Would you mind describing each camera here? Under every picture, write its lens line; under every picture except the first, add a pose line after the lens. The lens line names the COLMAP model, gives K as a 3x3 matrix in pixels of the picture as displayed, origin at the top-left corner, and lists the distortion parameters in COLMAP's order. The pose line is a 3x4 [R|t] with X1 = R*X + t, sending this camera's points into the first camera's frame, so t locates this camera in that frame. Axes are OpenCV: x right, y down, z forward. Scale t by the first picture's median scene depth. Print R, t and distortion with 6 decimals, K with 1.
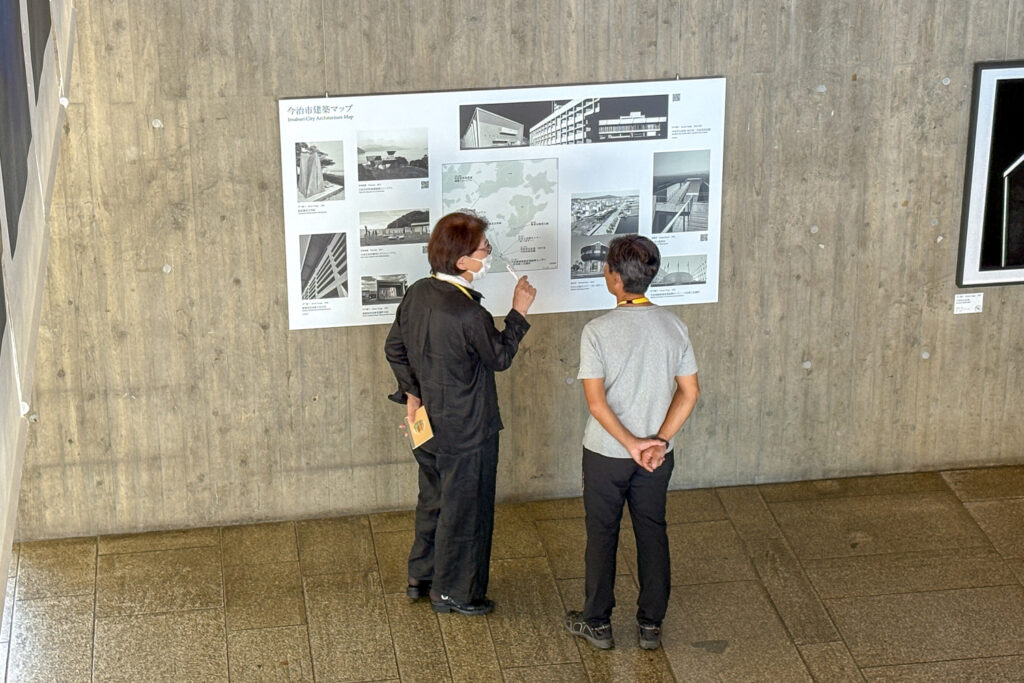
lens RADIAL K [[2094.6, 0, 511.6], [0, 2094.6, 341.0], [0, 0, 1]] dist [-0.018229, 0.000000]
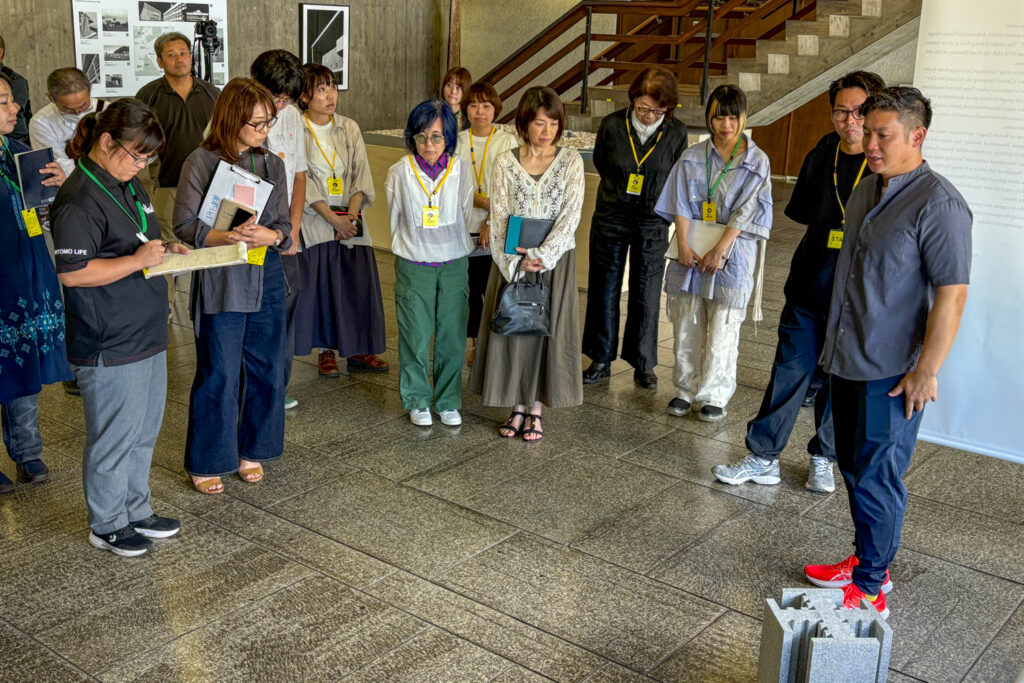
lens RADIAL K [[1109.1, 0, 511.6], [0, 1109.1, 341.0], [0, 0, 1]] dist [0.008614, 0.000000]
pose [[0.720219, -0.157453, 0.675643, -0.658088], [0.240507, 0.970175, -0.030284, 0.425141], [-0.650723, 0.184308, 0.736607, -0.194073]]
